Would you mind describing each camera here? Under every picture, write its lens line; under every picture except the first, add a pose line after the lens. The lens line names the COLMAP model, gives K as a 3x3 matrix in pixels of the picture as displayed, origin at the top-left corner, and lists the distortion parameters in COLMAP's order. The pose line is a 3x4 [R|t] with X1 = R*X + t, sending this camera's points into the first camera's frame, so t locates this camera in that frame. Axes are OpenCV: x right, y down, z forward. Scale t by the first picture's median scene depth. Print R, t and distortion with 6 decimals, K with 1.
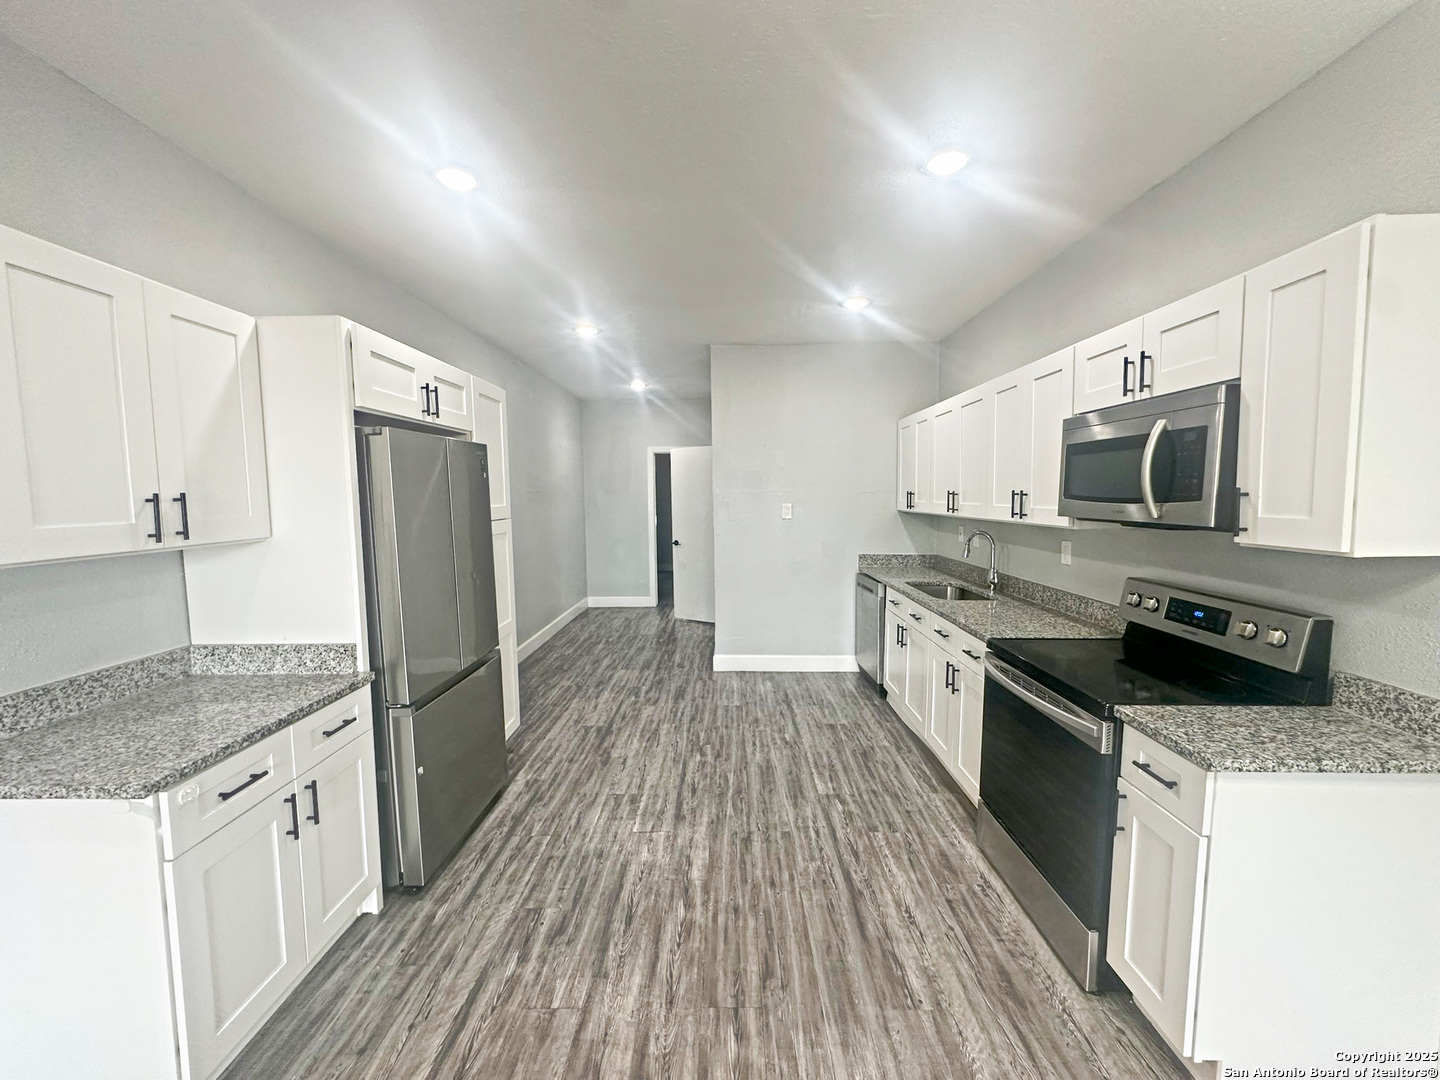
lens RADIAL K [[572.9, 0, 714.7], [0, 572.9, 540.2], [0, 0, 1]] dist [0.000889, 0.000365]
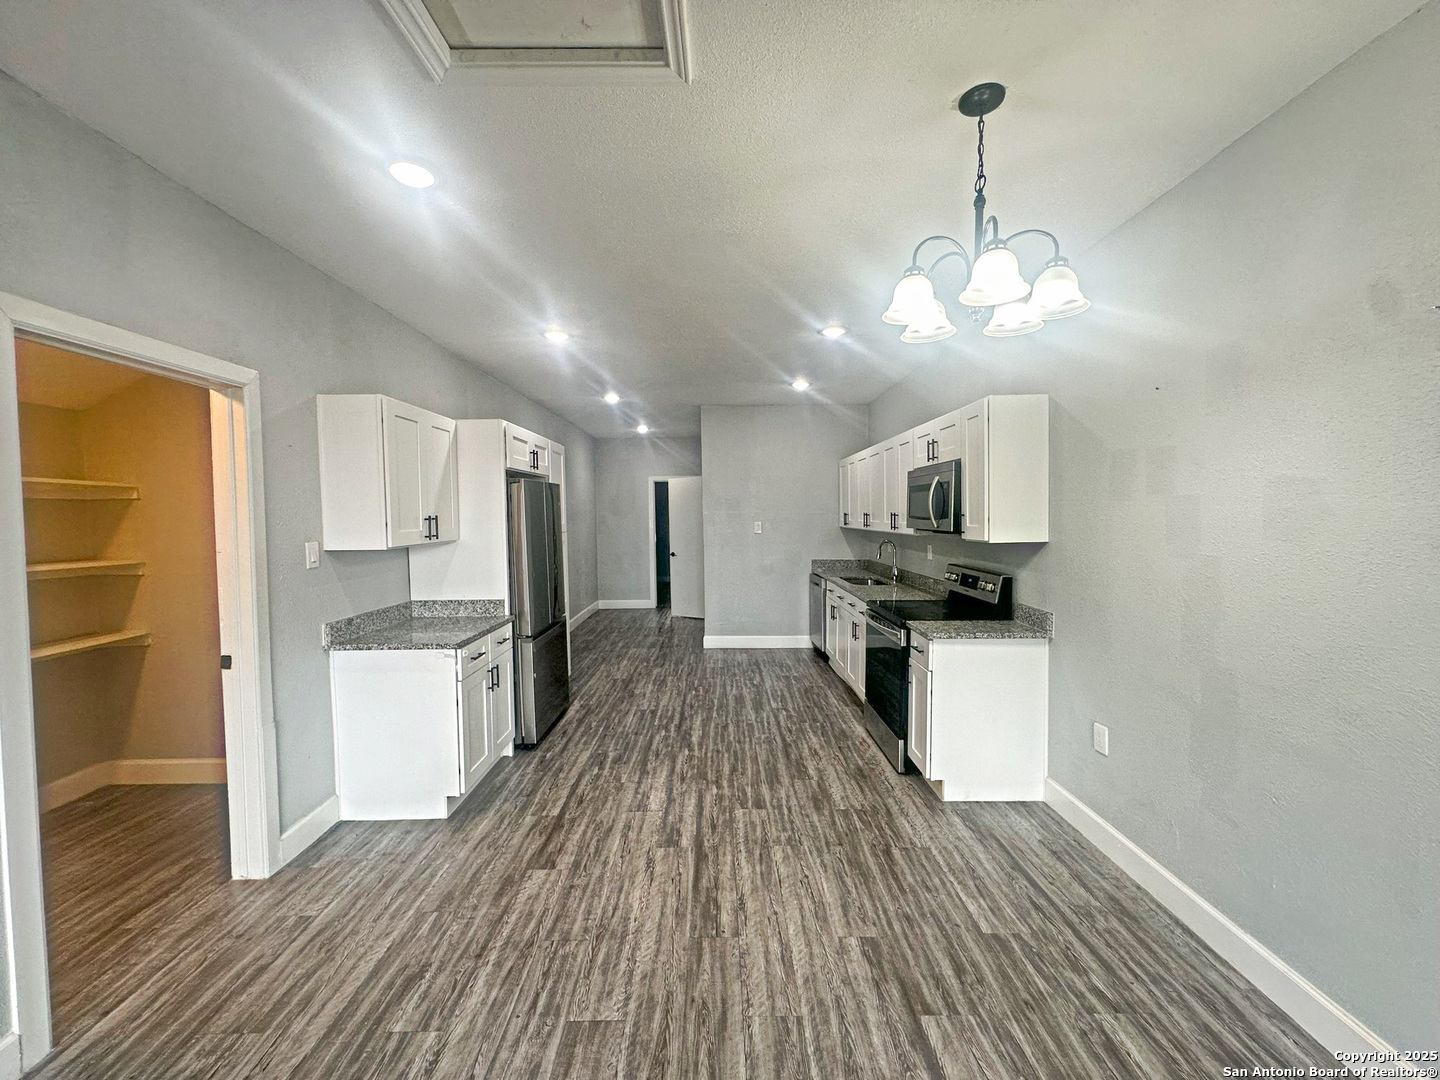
lens RADIAL K [[572.9, 0, 714.7], [0, 572.9, 540.2], [0, 0, 1]] dist [0.000889, 0.000365]
pose [[0.999789, -0.003110, 0.020295, -0.004900], [0.003830, 0.999361, -0.035527, 0.048954], [-0.020172, 0.035598, 0.999163, -0.632718]]
